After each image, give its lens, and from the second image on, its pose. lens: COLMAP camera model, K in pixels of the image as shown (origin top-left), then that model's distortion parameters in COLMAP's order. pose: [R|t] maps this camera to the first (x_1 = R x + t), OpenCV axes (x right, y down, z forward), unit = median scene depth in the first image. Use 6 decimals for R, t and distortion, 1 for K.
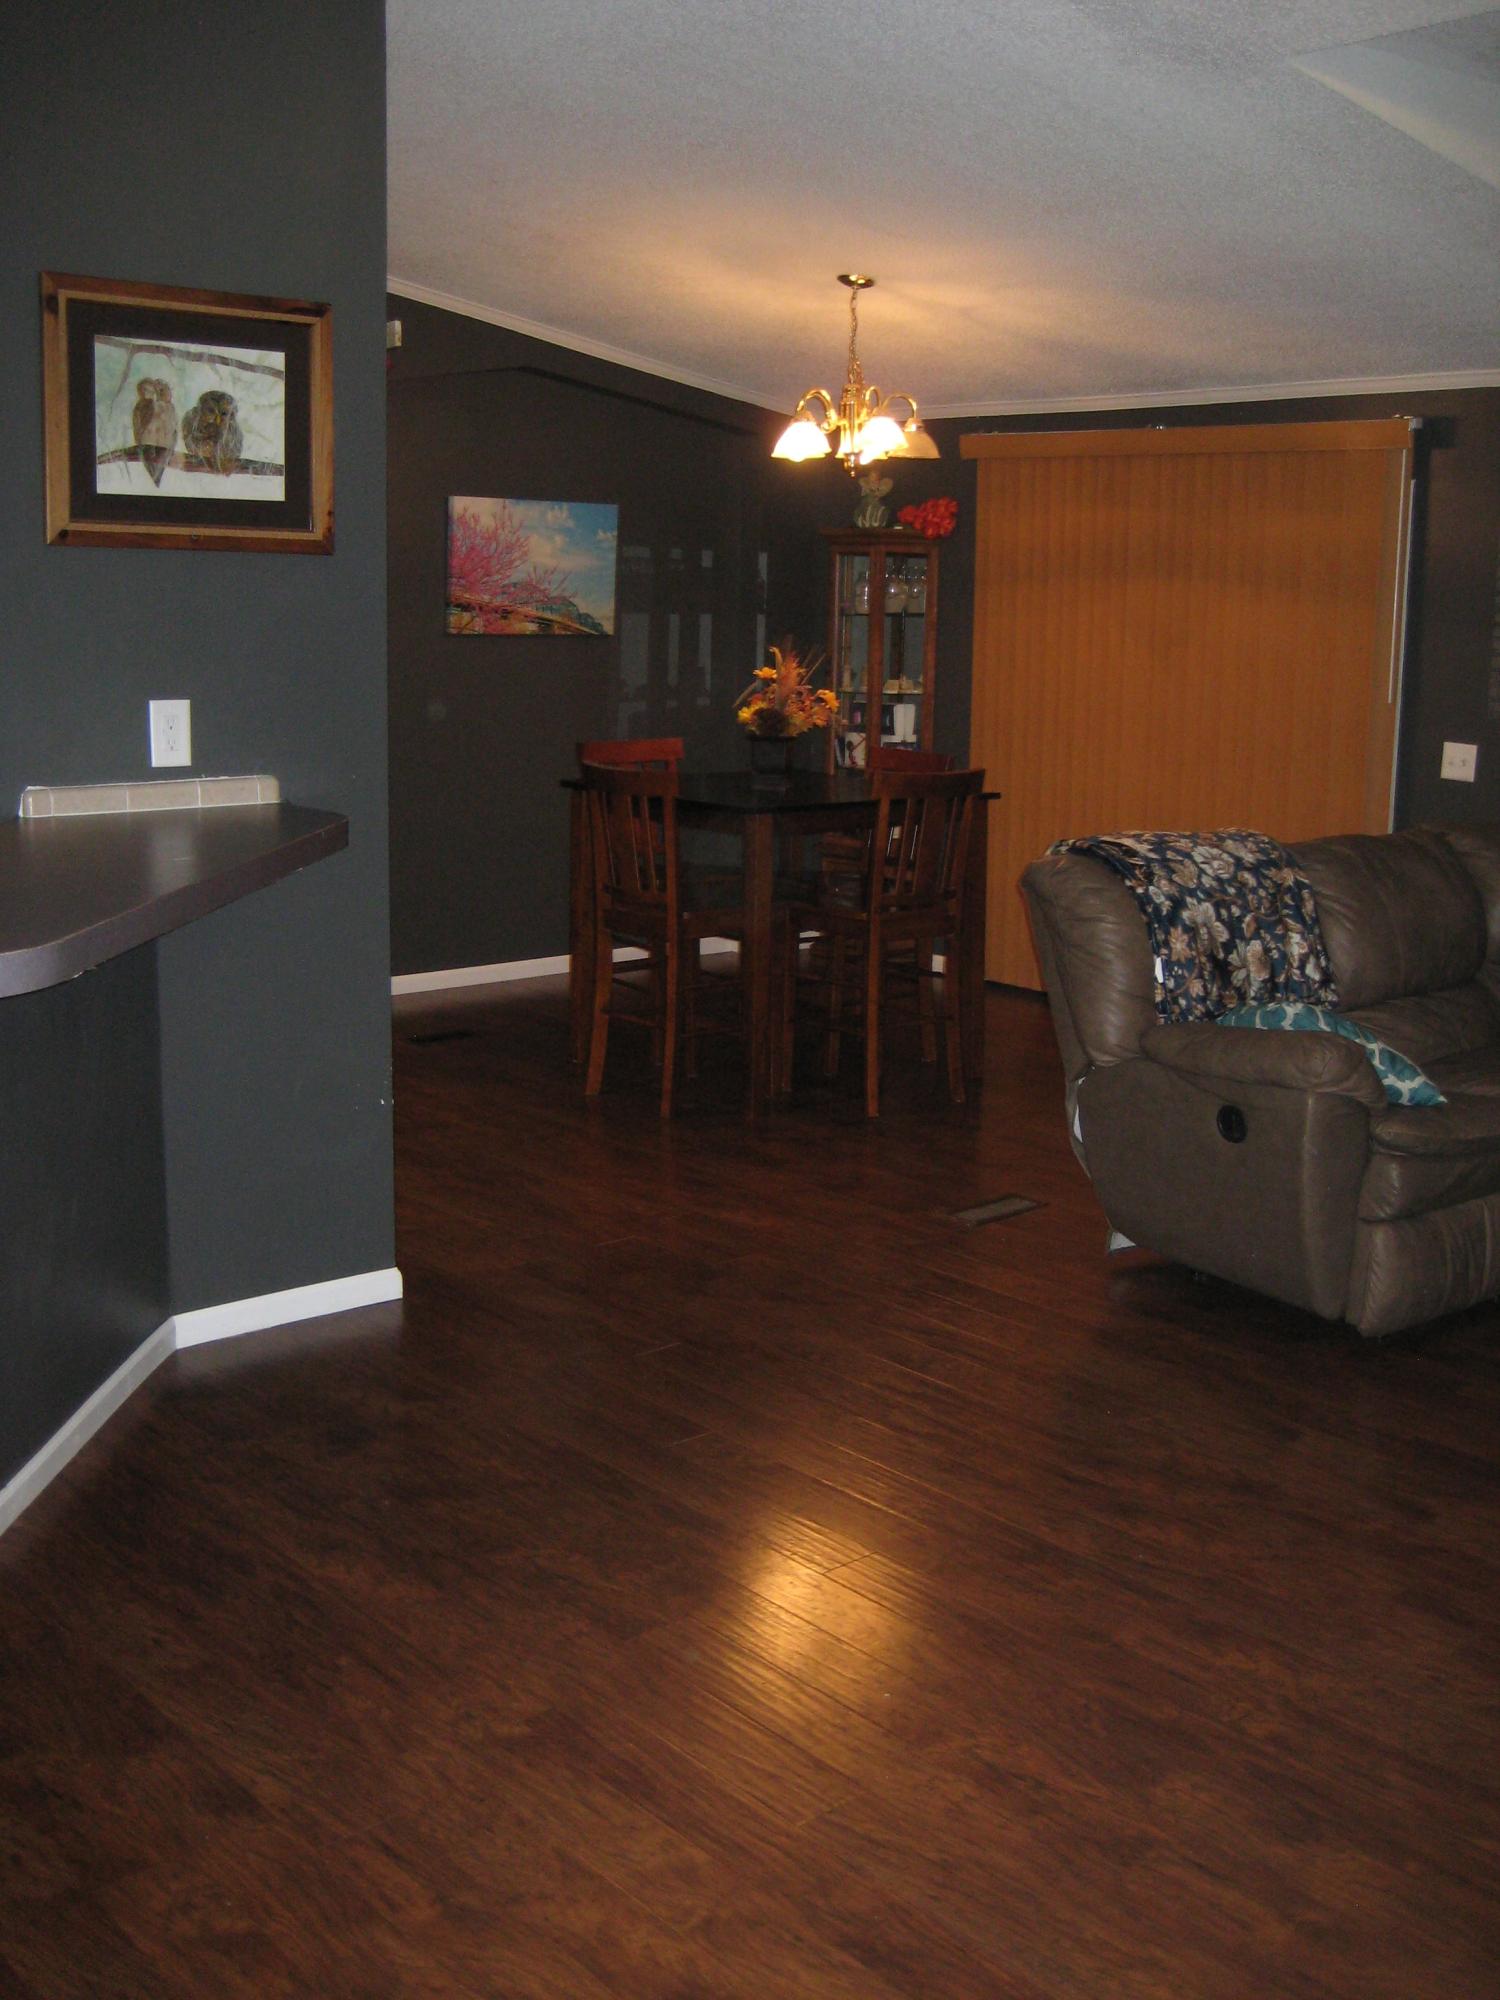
lens RADIAL K [[2085.0, 0, 762.0], [0, 2085.0, 990.6], [0, 0, 1]] dist [-0.160451, 0.202406]
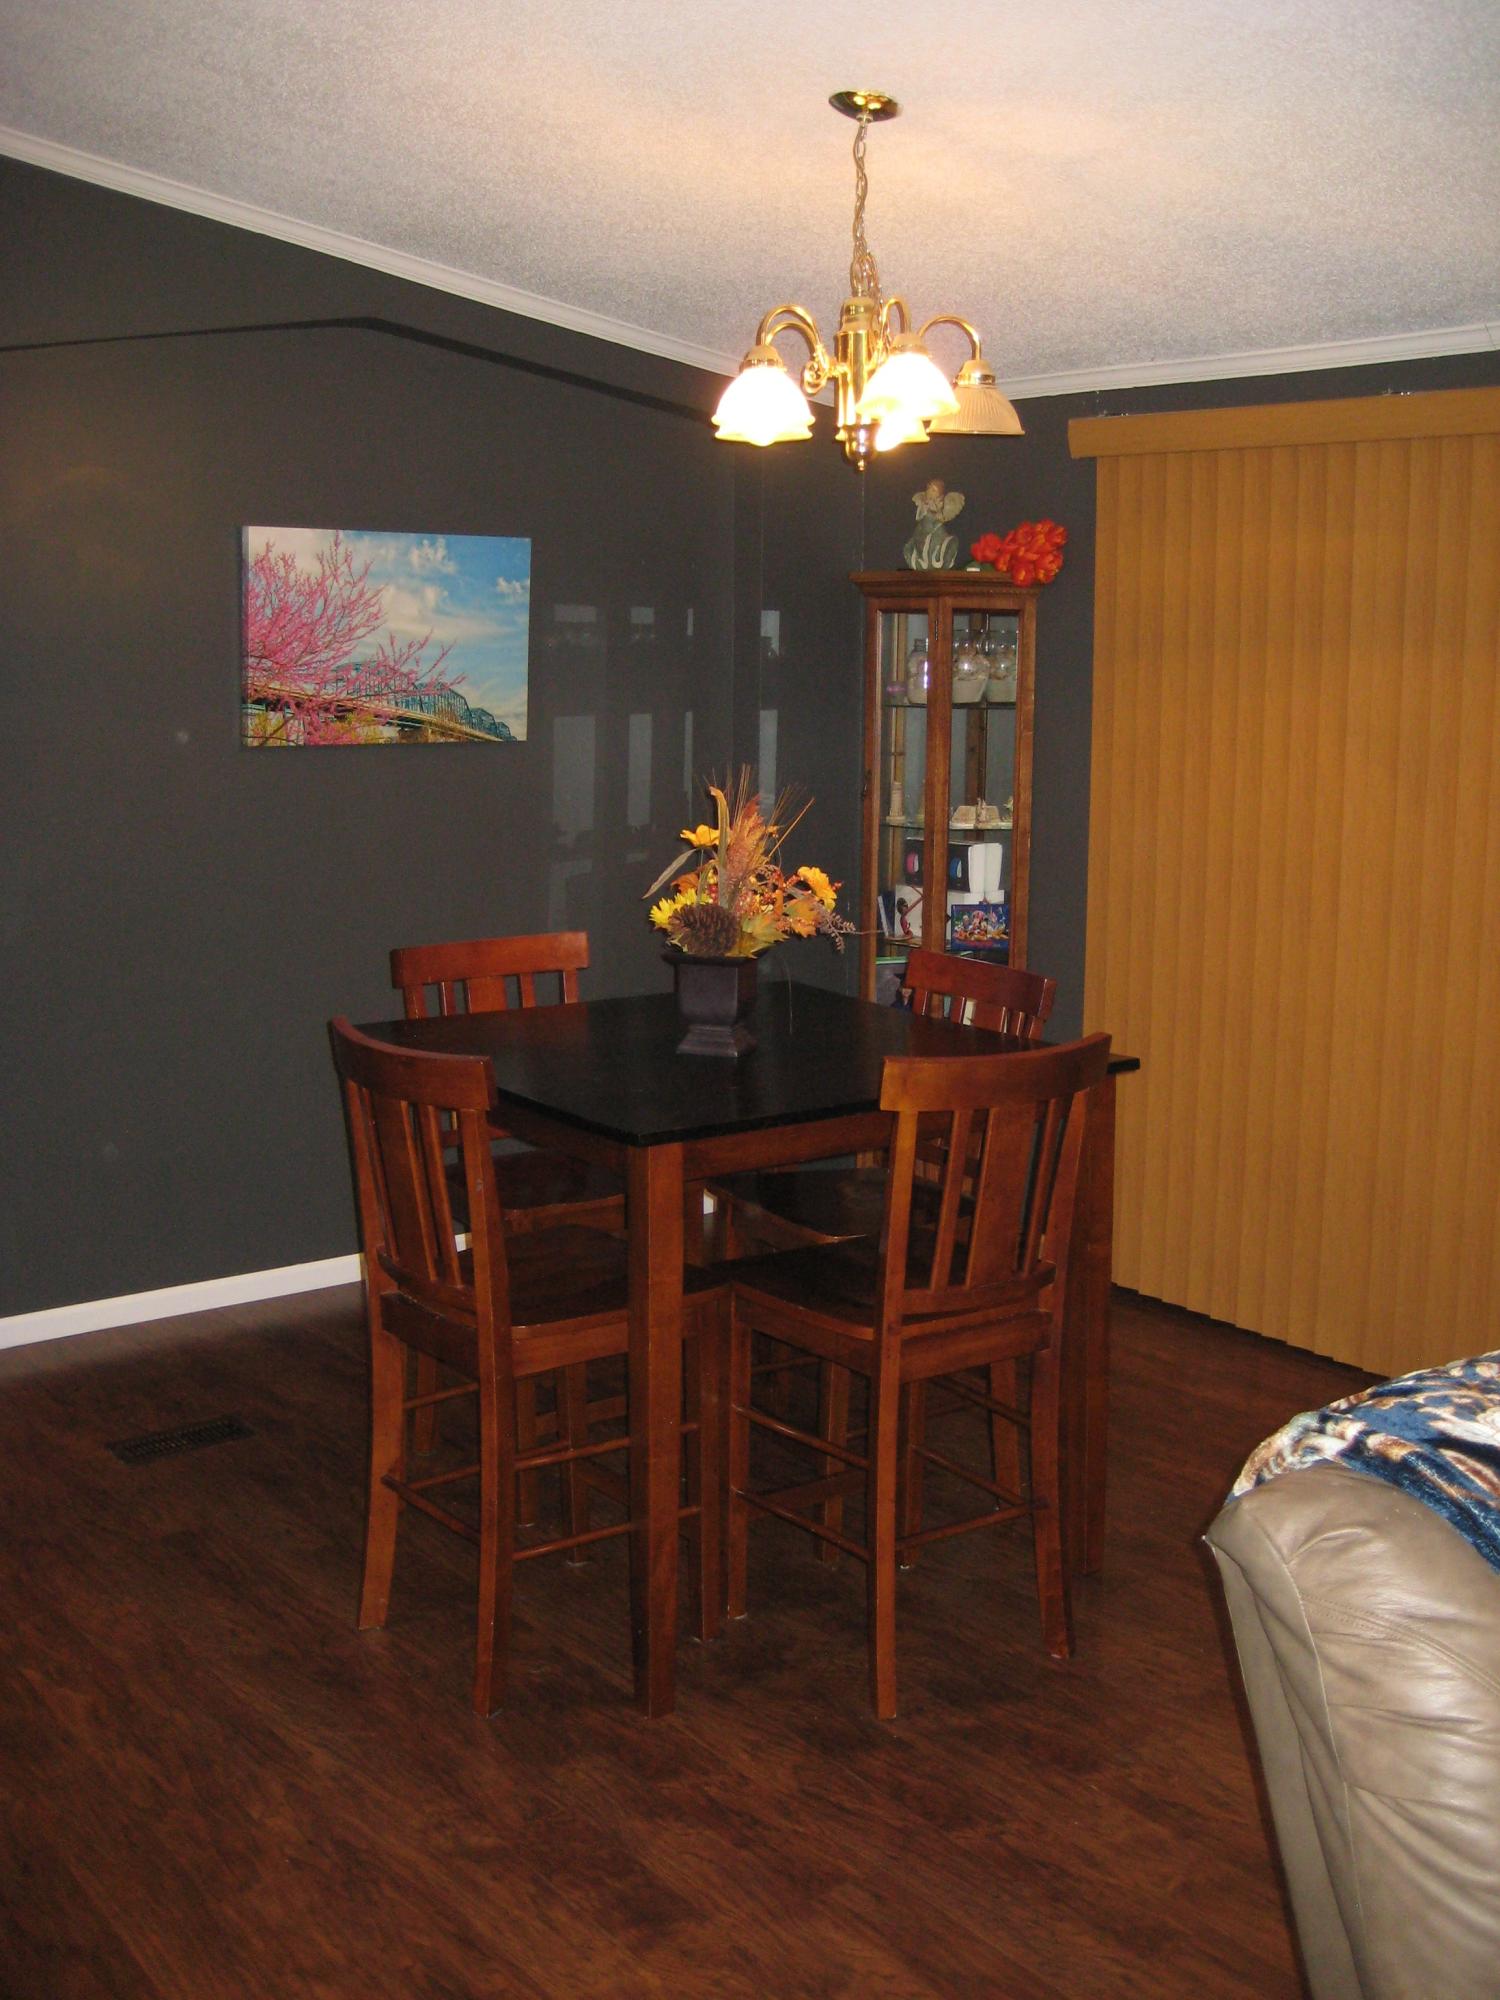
lens RADIAL K [[2085.0, 0, 762.0], [0, 2085.0, 990.6], [0, 0, 1]] dist [-0.160451, 0.202406]
pose [[0.998263, 0.001094, -0.058903, 0.049080], [-0.002553, 0.999692, -0.024703, -0.099386], [0.058858, 0.024810, 0.997958, 0.461616]]
